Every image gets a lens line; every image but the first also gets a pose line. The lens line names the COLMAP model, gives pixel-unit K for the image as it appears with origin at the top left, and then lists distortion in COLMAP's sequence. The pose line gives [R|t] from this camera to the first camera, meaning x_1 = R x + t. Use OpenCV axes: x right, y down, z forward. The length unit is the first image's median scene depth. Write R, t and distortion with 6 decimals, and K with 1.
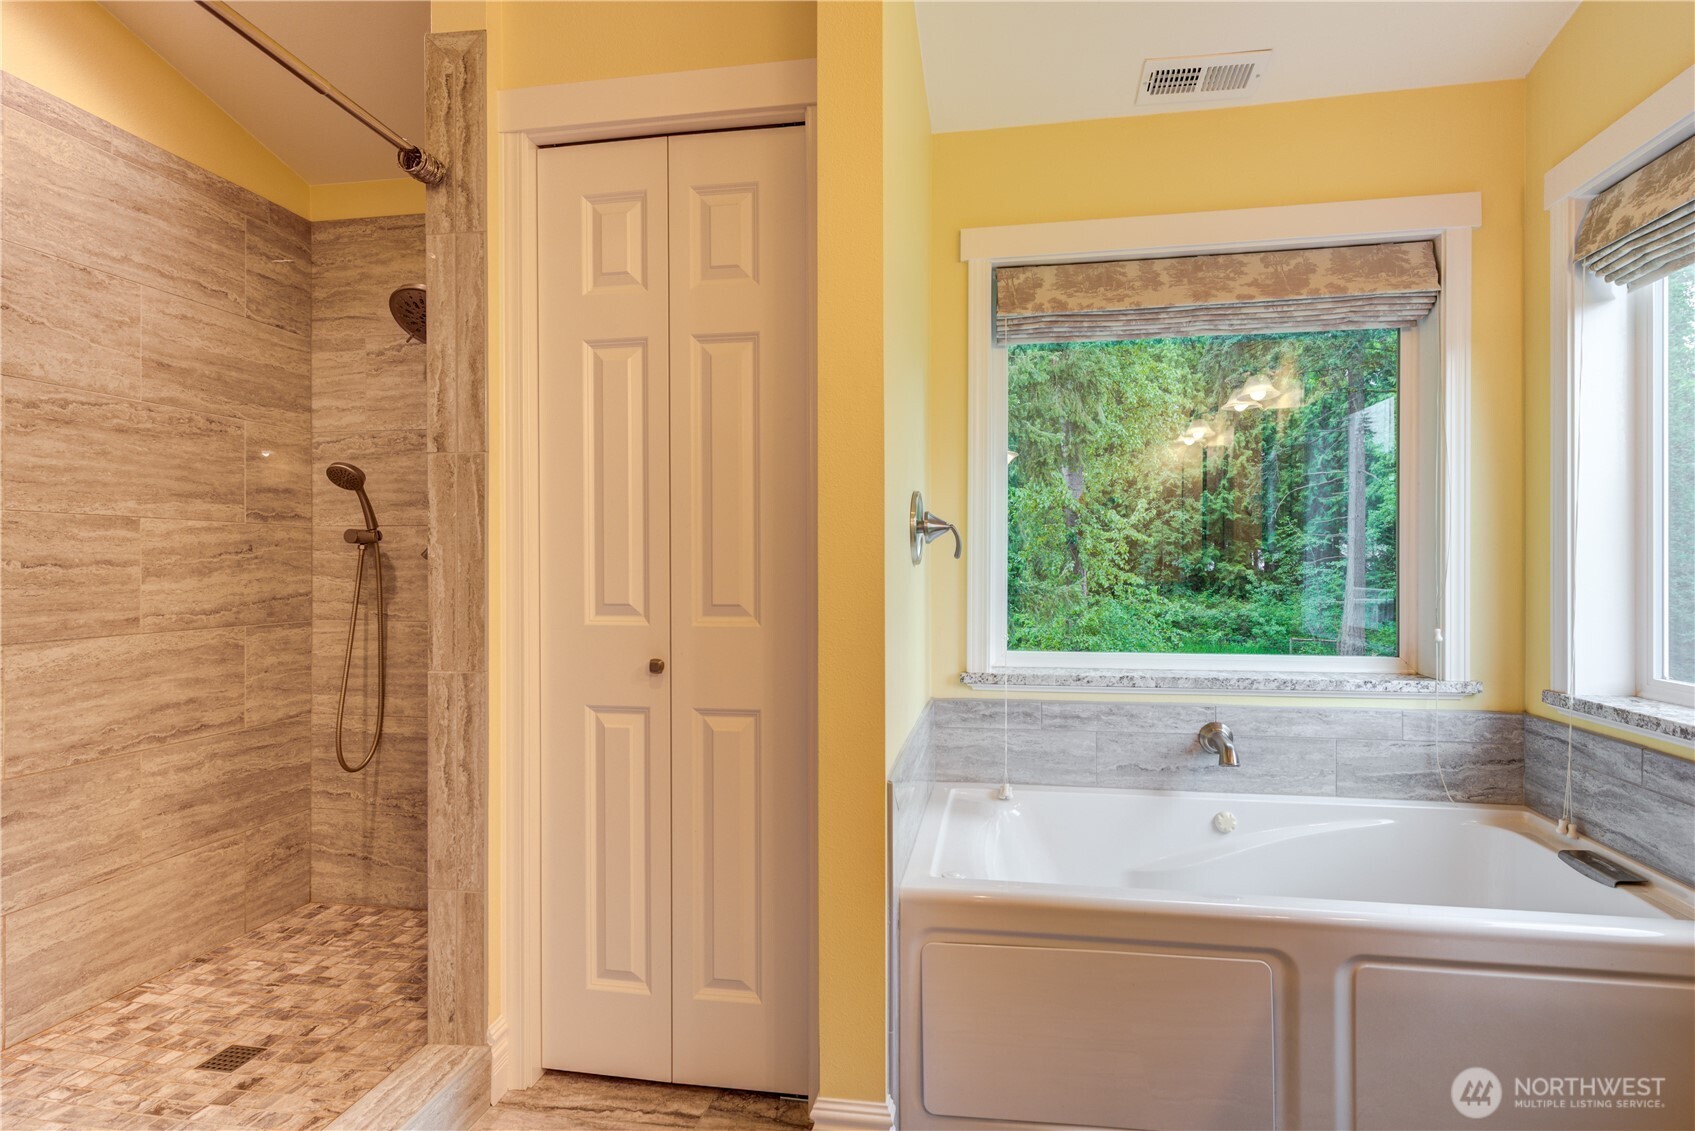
lens RADIAL K [[870.4, 0, 848.2], [0, 870.4, 594.3], [0, 0, 1]] dist [0.004708, -0.002397]
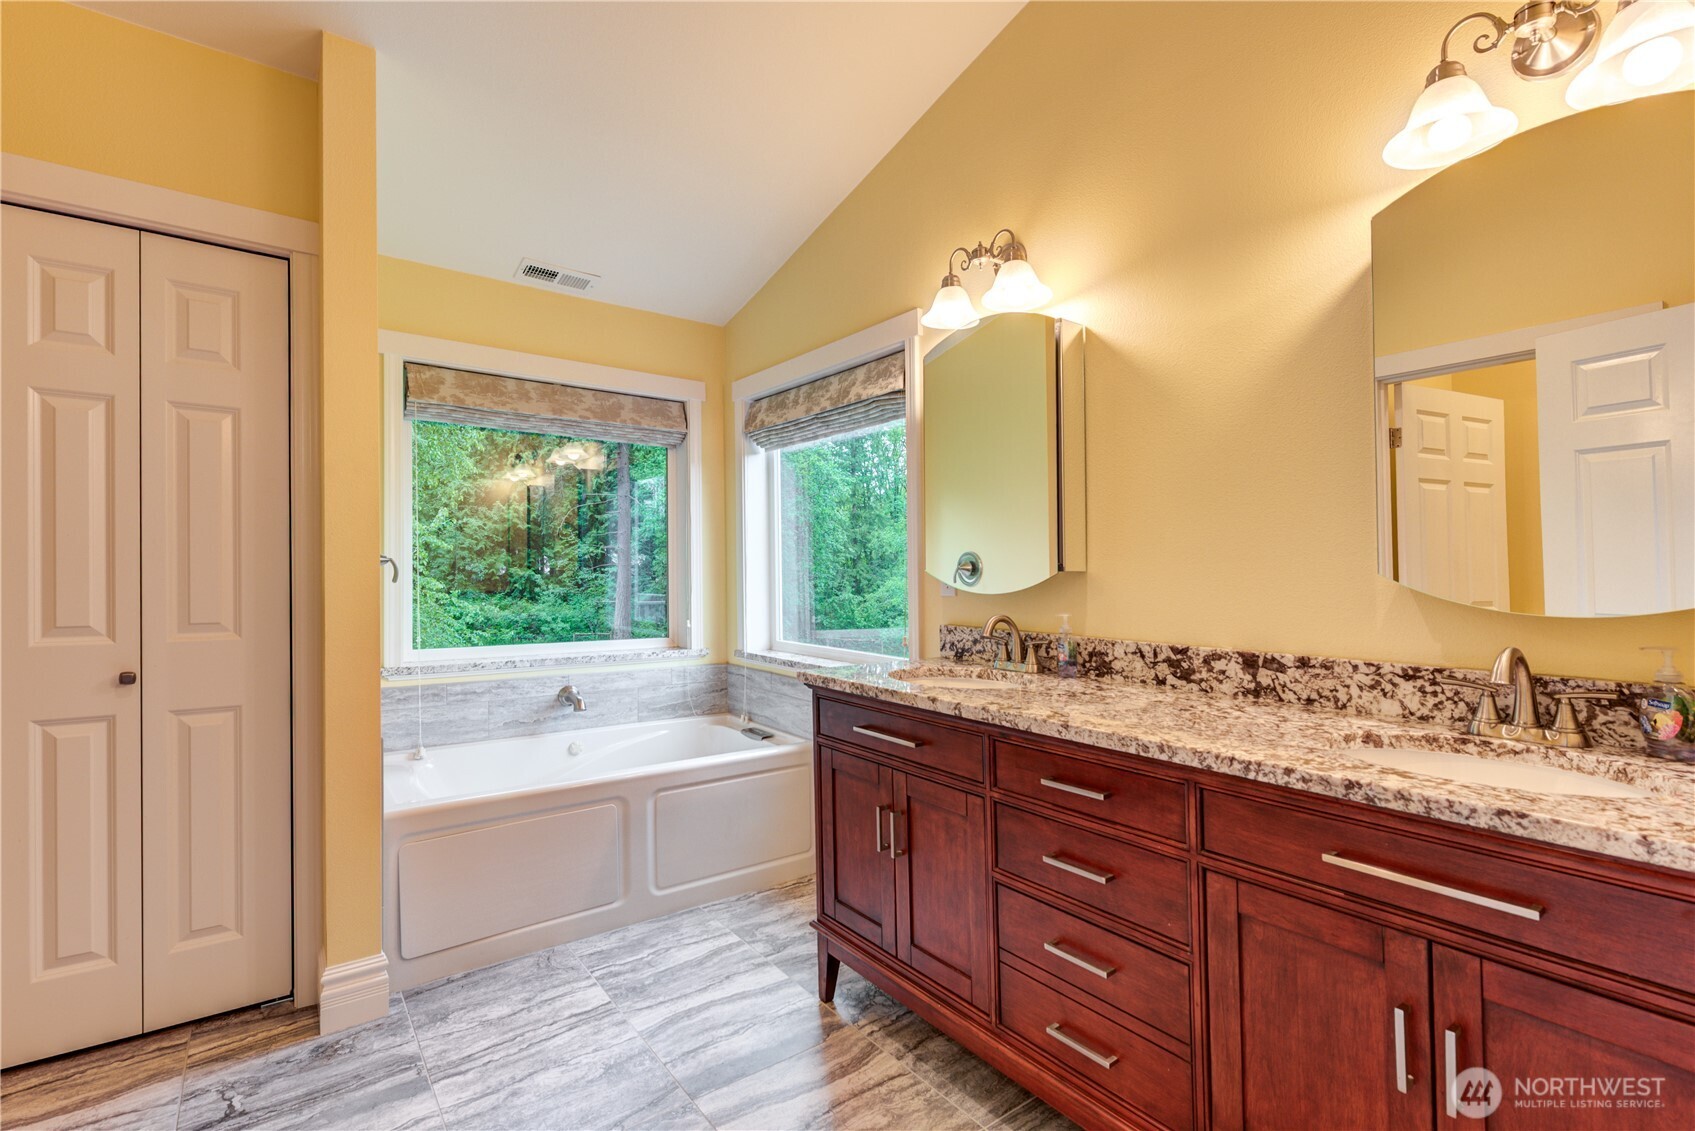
lens RADIAL K [[783.4, 0, 856.9], [0, 783.4, 566.1], [0, 0, 1]] dist [0.001637, -0.000412]
pose [[0.685633, 0.011911, 0.727850, -0.260137], [0.016671, 0.999347, -0.032059, -0.014554], [-0.727757, 0.034115, 0.684986, -0.360953]]
